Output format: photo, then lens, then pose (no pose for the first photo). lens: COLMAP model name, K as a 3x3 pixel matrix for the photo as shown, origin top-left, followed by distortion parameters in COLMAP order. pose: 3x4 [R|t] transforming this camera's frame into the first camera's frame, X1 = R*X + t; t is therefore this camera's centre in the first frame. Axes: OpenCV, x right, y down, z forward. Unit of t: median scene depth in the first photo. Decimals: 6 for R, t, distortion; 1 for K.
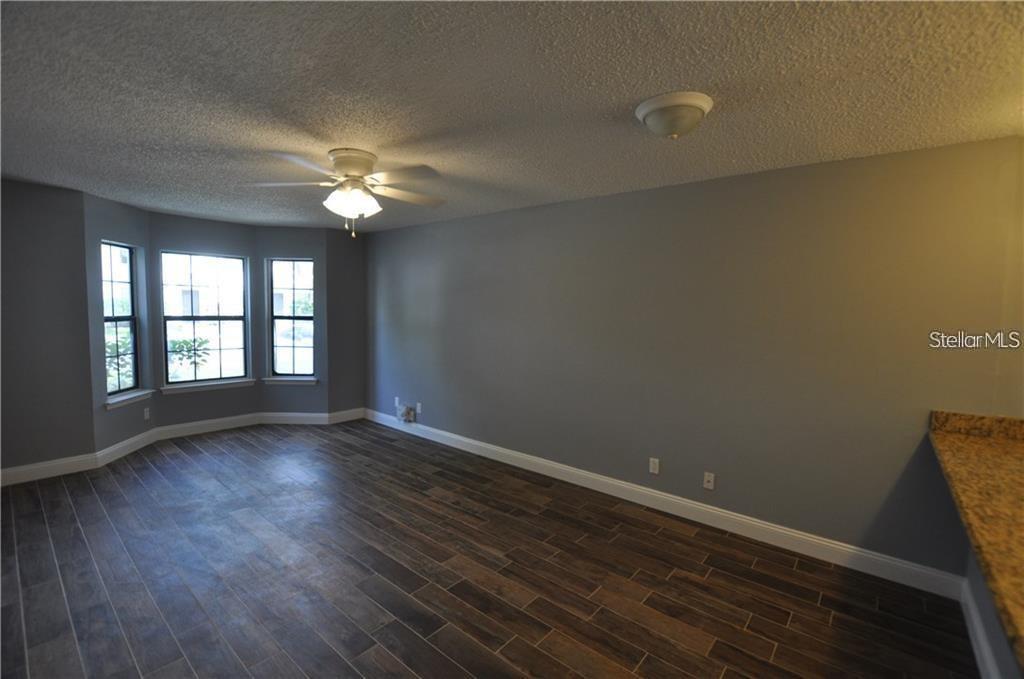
lens RADIAL K [[448.9, 0, 513.7], [0, 448.9, 342.2], [0, 0, 1]] dist [-0.036418, 0.004526]
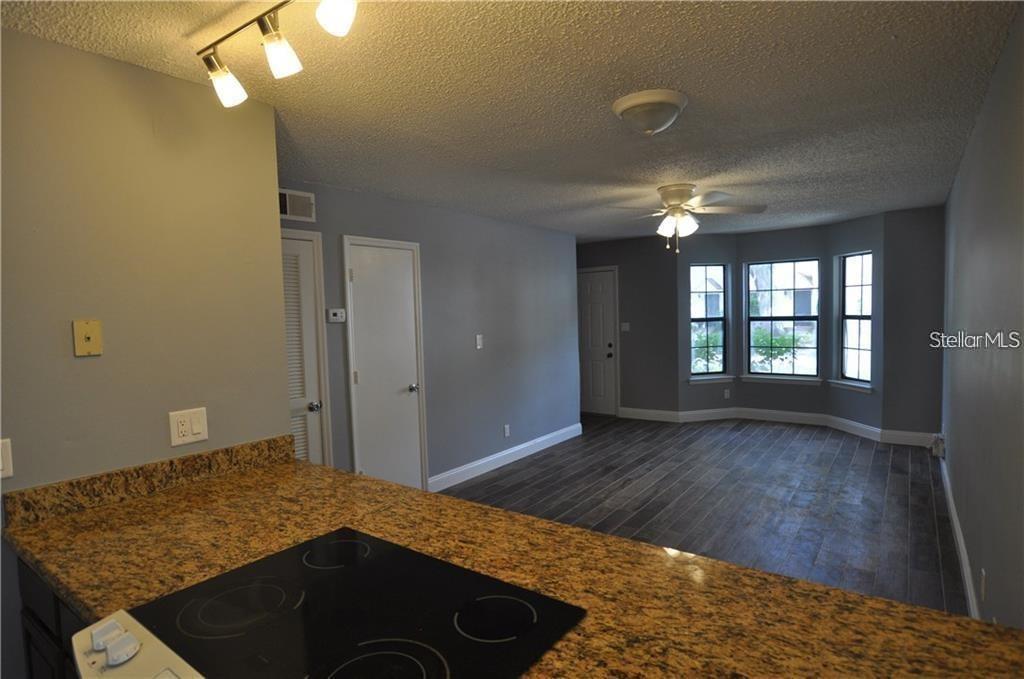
lens RADIAL K [[542.0, 0, 513.0], [0, 542.0, 343.0], [0, 0, 1]] dist [-0.026807, 0.002914]
pose [[0.058814, 0.035219, -0.997648, 0.749058], [-0.043166, 0.998532, 0.032705, -0.010379], [0.997335, 0.041140, 0.060248, 0.309580]]
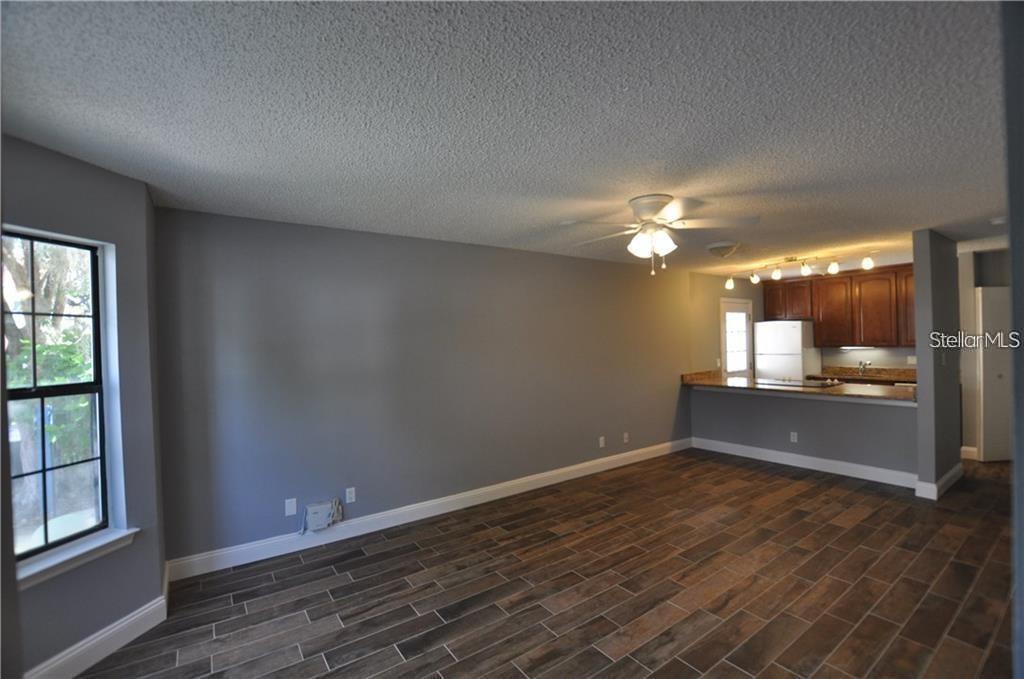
lens RADIAL K [[448.9, 0, 511.7], [0, 448.9, 344.5], [0, 0, 1]] dist [-0.036418, 0.004526]
pose [[0.258985, -0.034682, 0.965259, -0.990113], [0.102762, 0.994672, 0.008167, -0.076522], [-0.960399, 0.097077, 0.261169, 0.709862]]
